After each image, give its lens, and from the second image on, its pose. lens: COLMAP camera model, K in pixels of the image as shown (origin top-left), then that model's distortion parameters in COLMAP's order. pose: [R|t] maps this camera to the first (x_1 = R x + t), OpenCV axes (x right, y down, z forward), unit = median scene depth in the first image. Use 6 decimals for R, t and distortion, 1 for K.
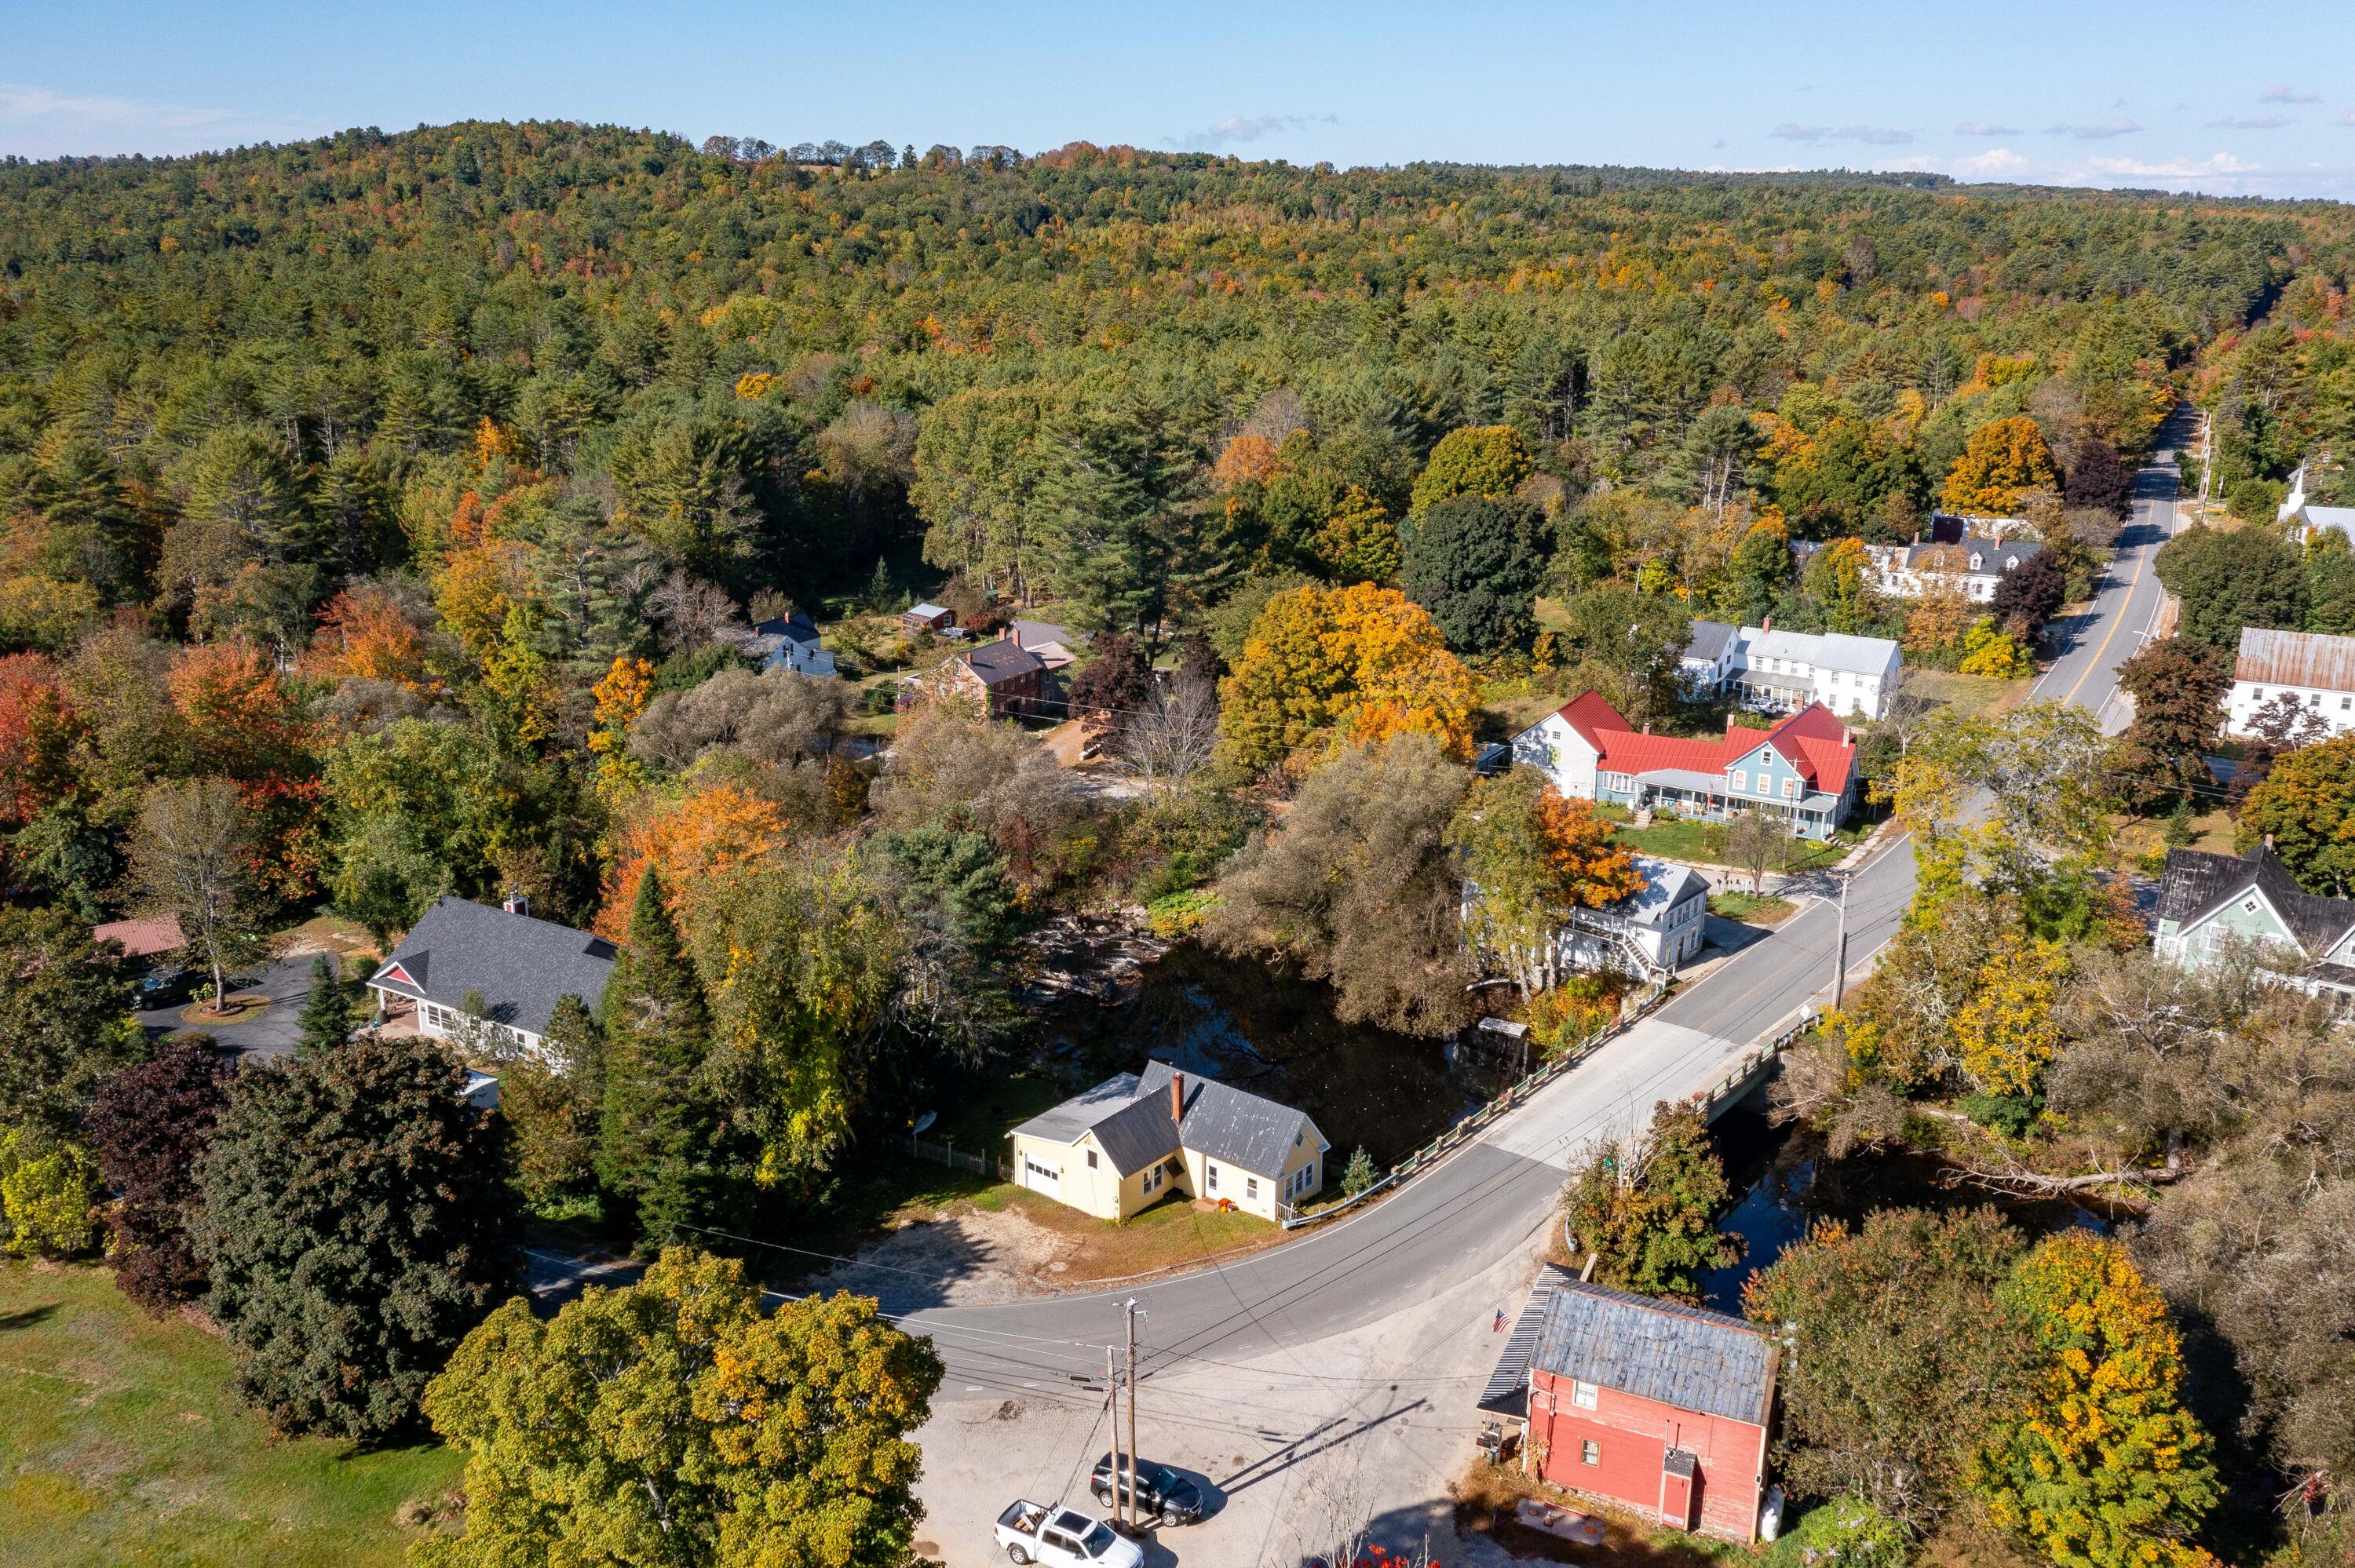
lens RADIAL K [[1894.9, 0, 1140.9], [0, 1894.9, 773.4], [0, 0, 1]] dist [-0.017385, 0.068868]
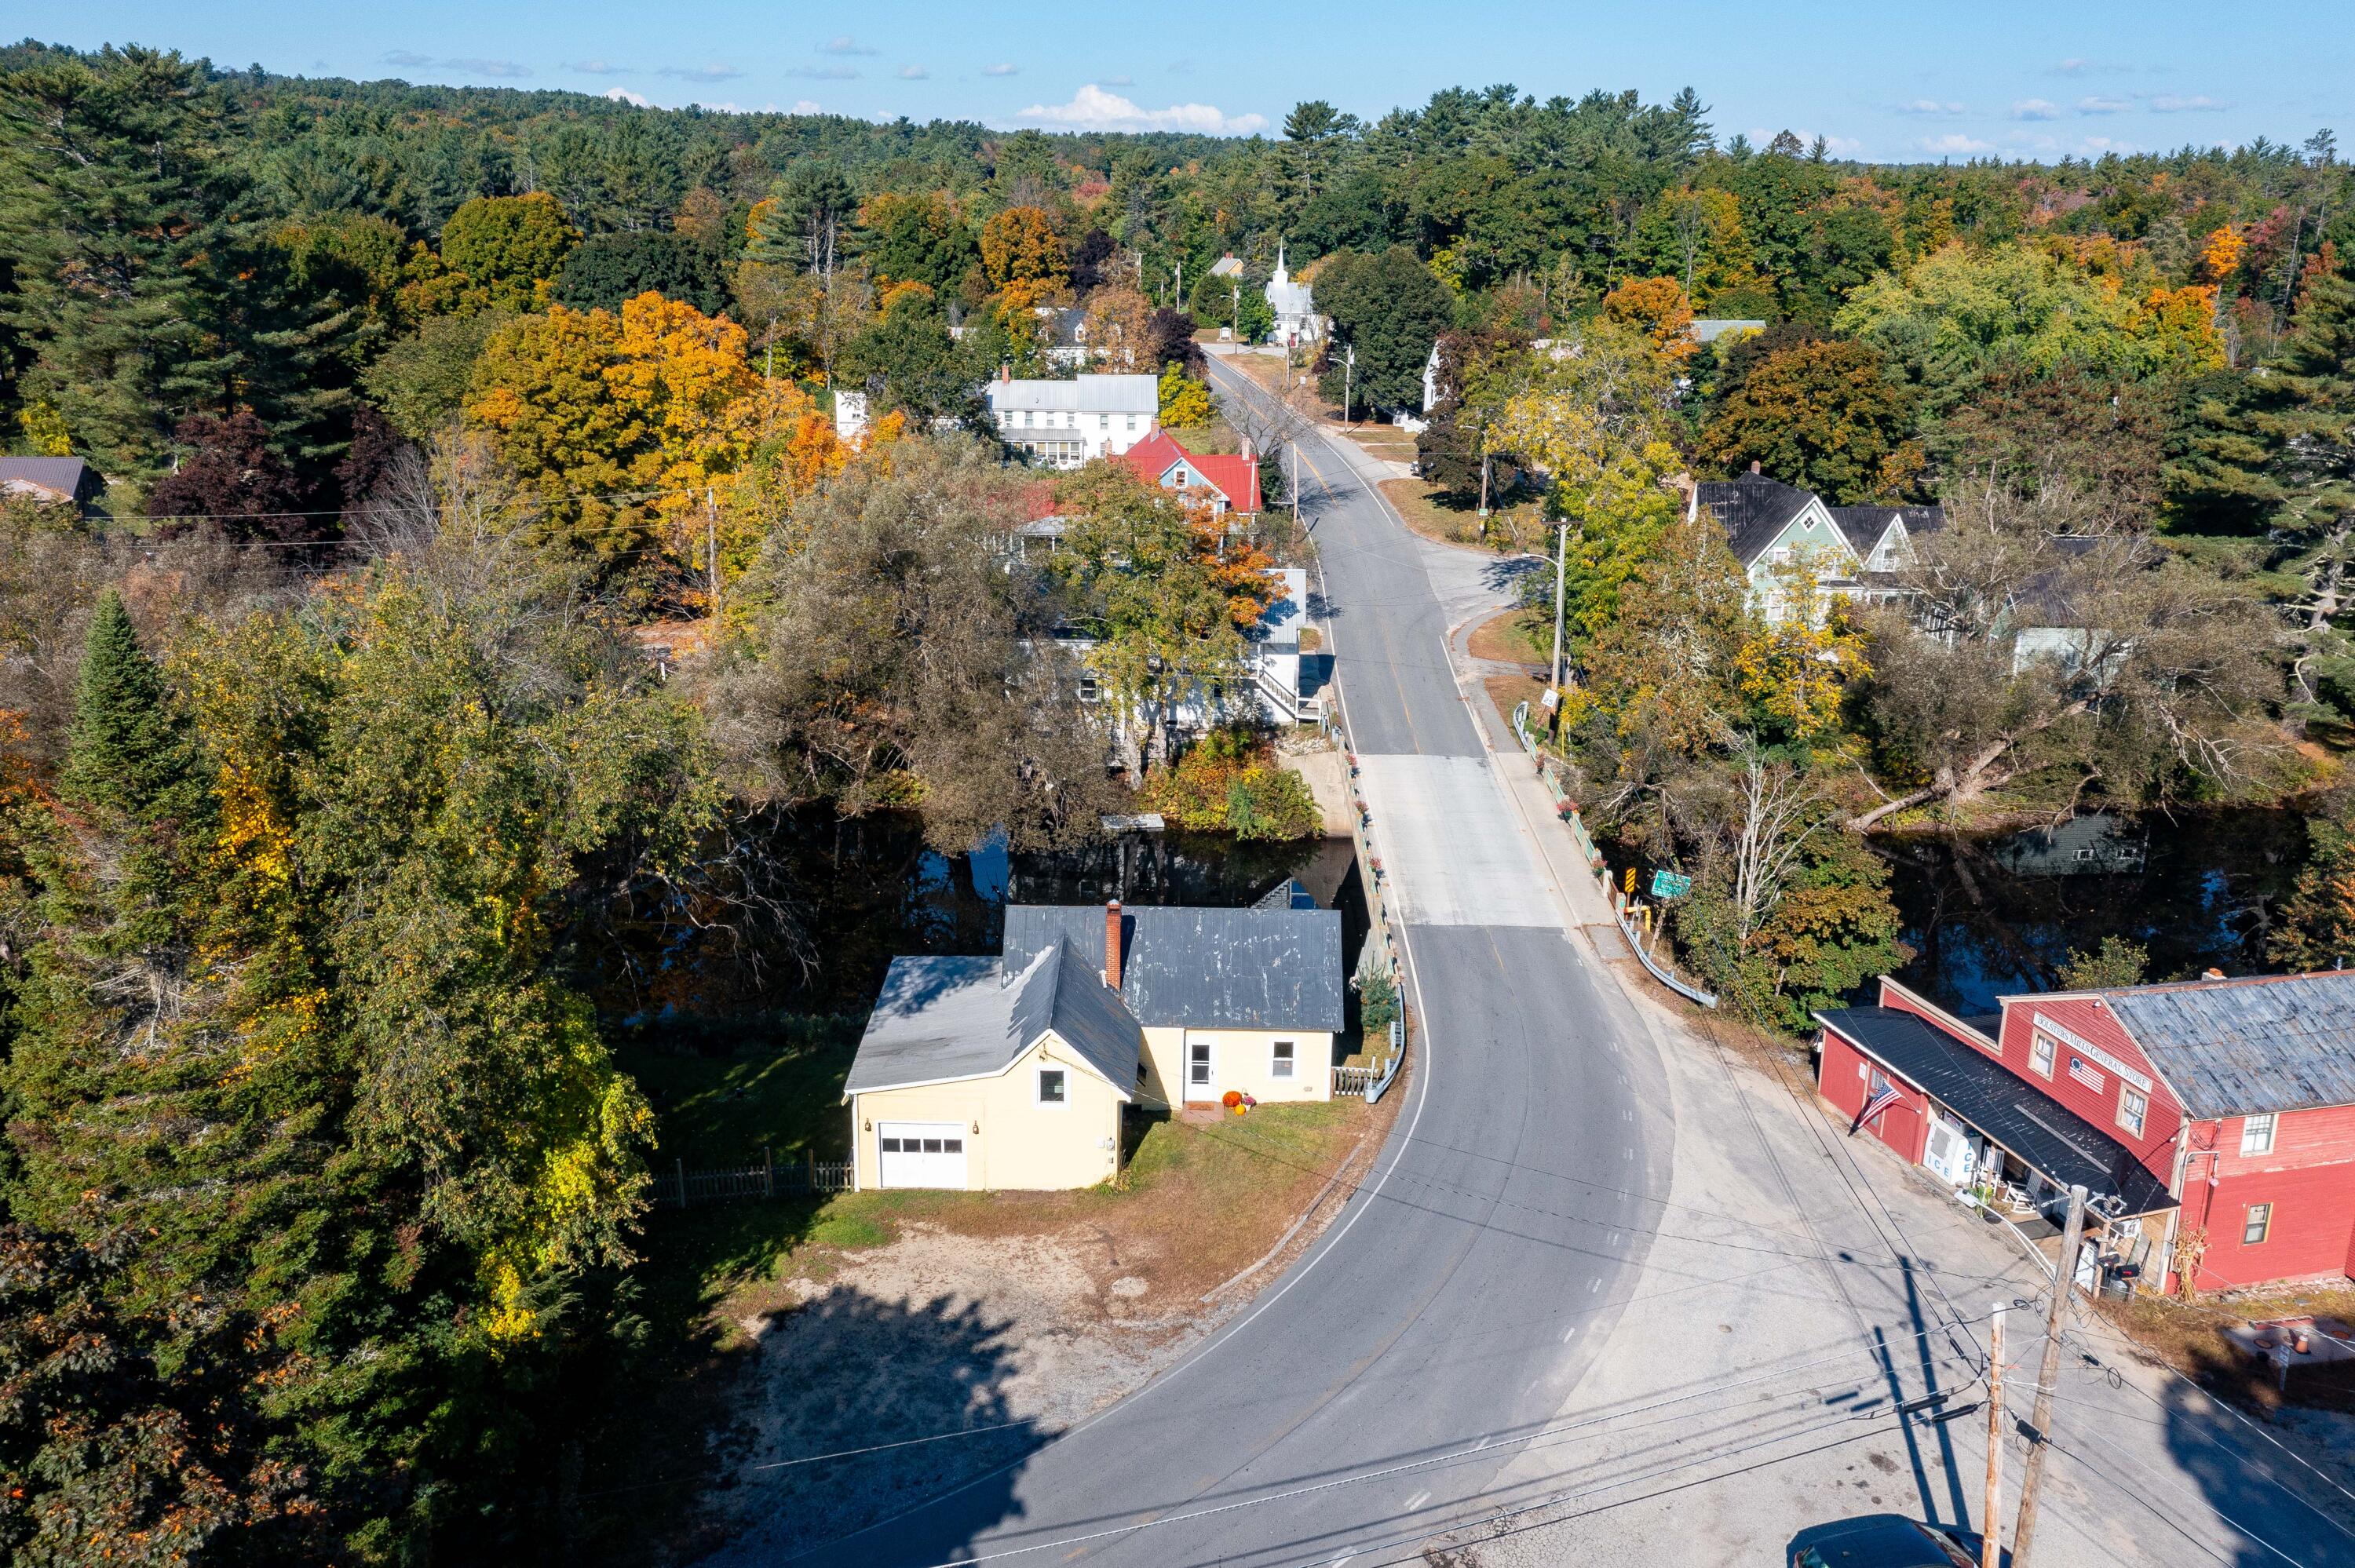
lens RADIAL K [[1919.5, 0, 1176.7], [0, 1919.5, 745.9], [0, 0, 1]] dist [0.037563, 0.008097]
pose [[0.782110, -0.170995, 0.599221, -0.295779], [0.163652, 0.984223, 0.067260, 0.076403], [-0.601267, 0.045459, 0.797754, 0.524889]]
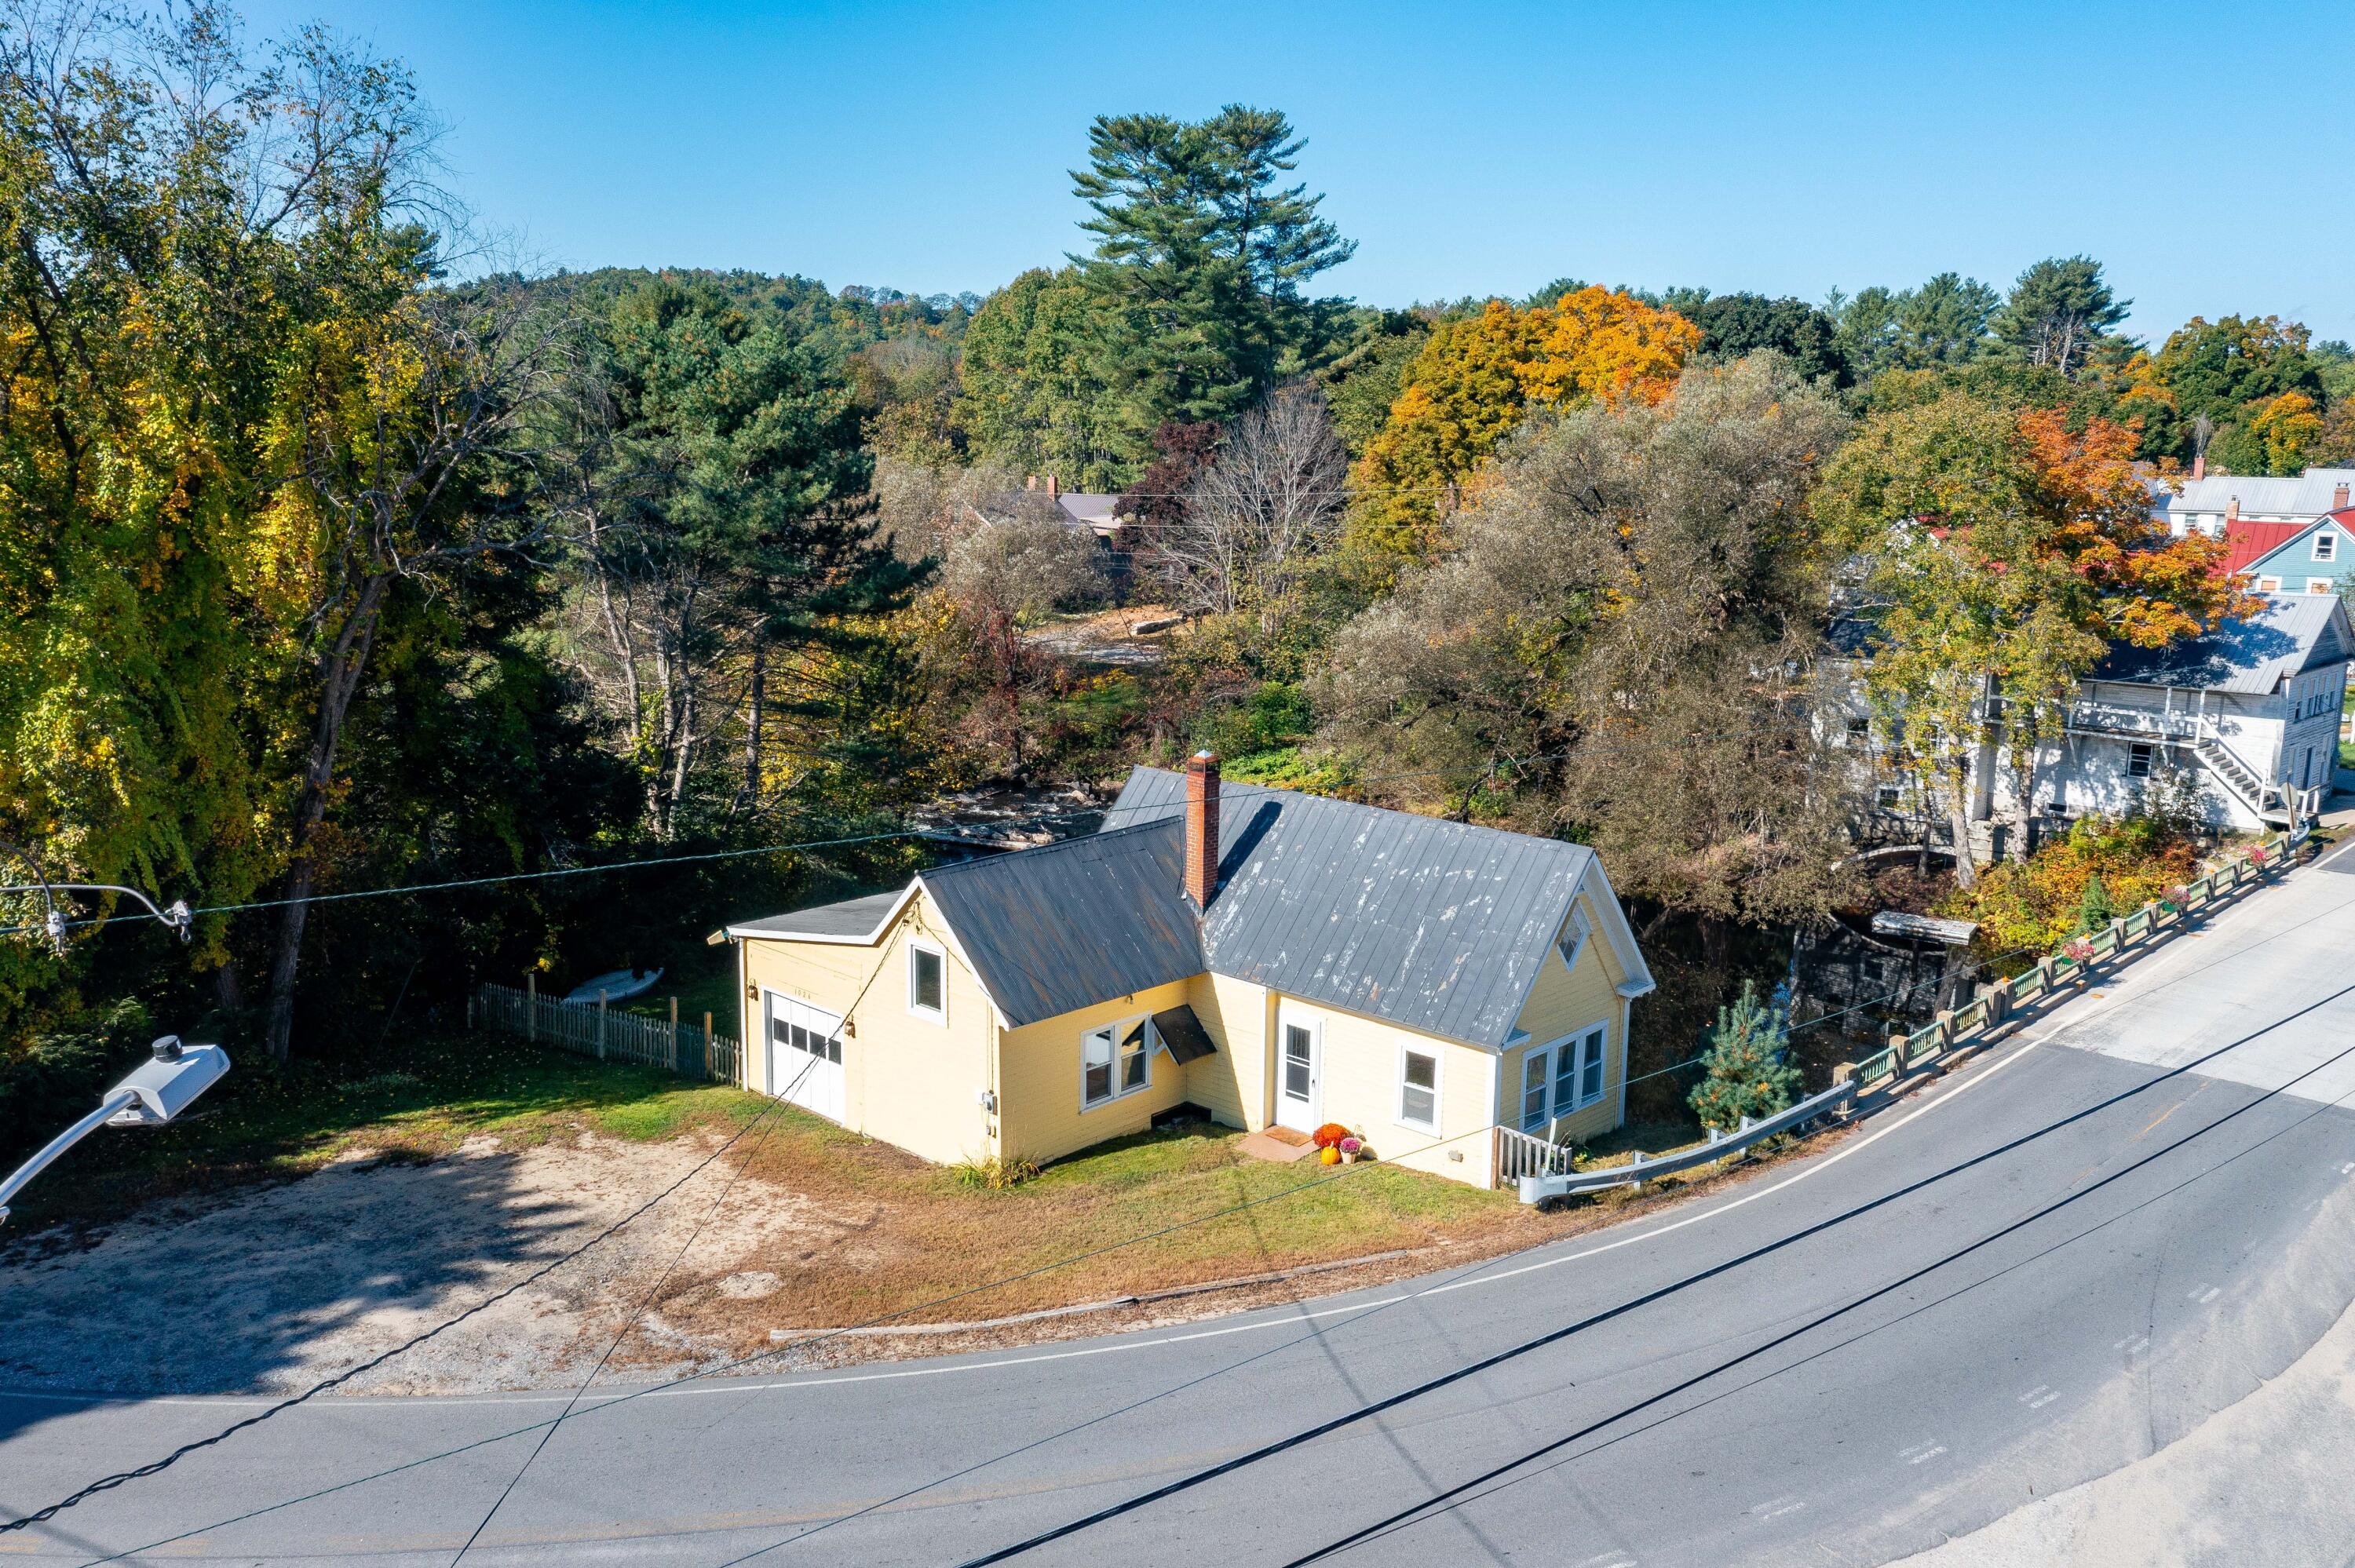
lens RADIAL K [[1894.9, 0, 1140.9], [0, 1894.9, 773.4], [0, 0, 1]] dist [-0.017385, 0.068868]
pose [[0.997327, 0.021609, -0.069805, 0.032005], [-0.028548, 0.994579, -0.099991, 0.193448], [0.067265, 0.101717, 0.992537, 0.652228]]
